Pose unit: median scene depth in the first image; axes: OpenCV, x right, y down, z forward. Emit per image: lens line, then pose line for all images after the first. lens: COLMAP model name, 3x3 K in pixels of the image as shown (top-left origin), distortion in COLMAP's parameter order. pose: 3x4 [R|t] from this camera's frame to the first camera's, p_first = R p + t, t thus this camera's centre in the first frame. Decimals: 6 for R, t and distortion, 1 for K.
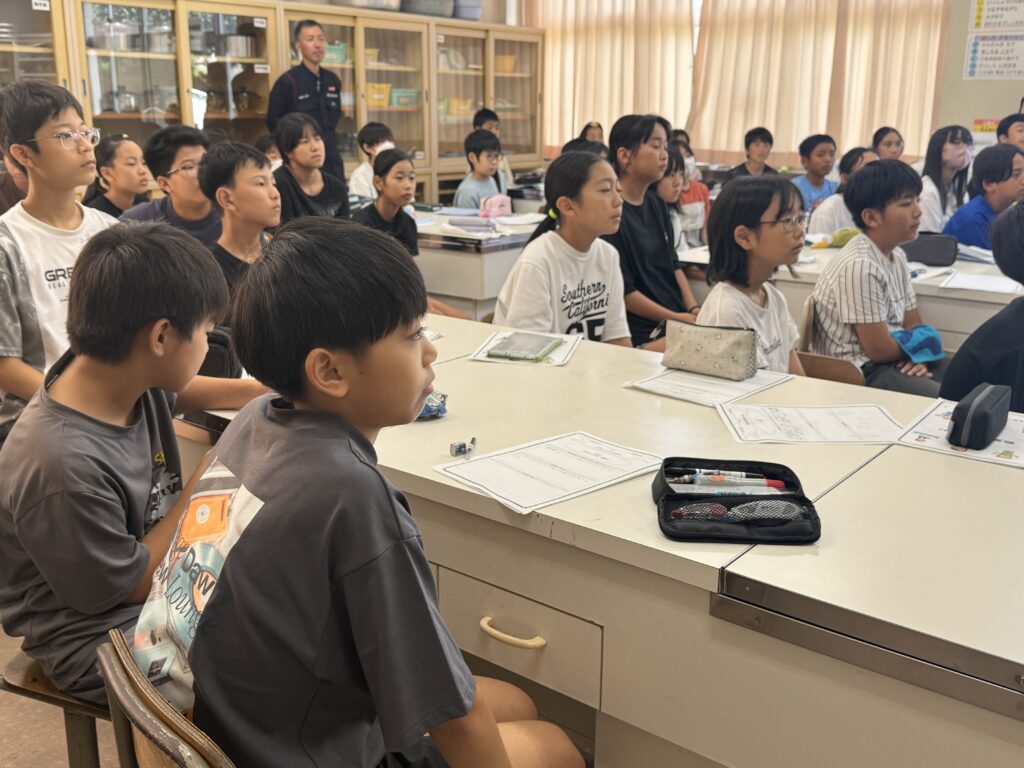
lens RADIAL K [[1033.0, 0, 512.2], [0, 1033.0, 383.6], [0, 0, 1]] dist [0.009927, 0.000000]
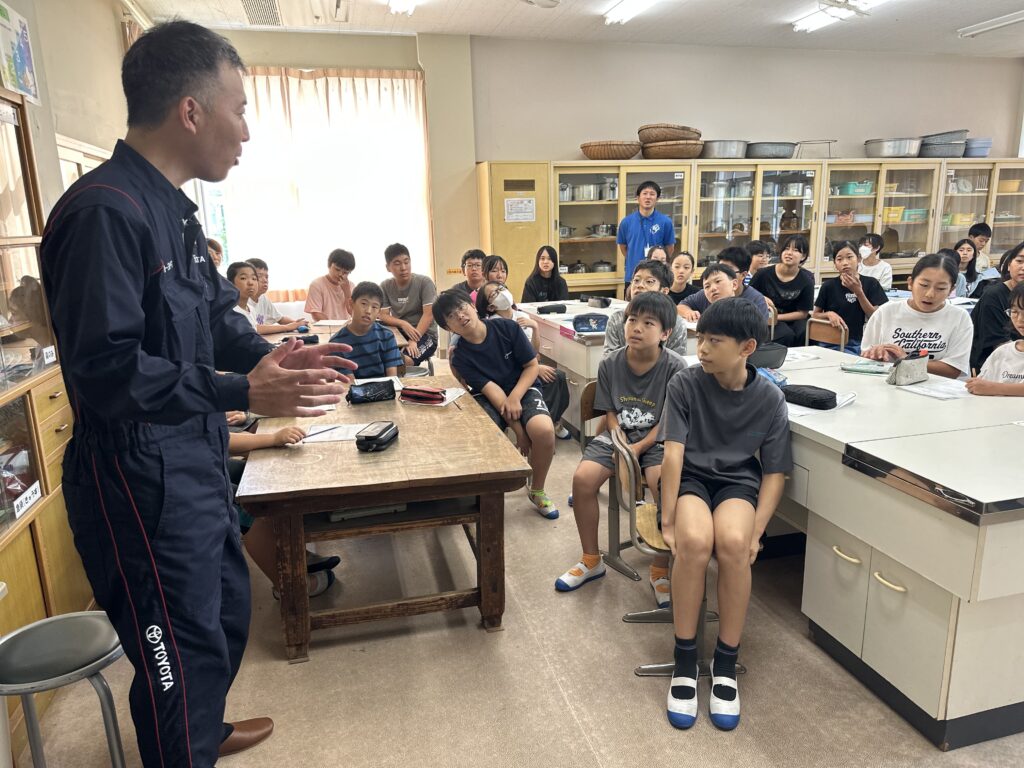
lens RADIAL K [[711.6, 0, 513.6], [0, 711.6, 386.2], [0, 0, 1]] dist [-0.002285, -0.002164]
pose [[0.777523, 0.108517, -0.619421, 0.102432], [-0.128917, 0.991584, 0.011894, 0.023414], [0.615499, 0.070606, 0.784969, -0.116115]]
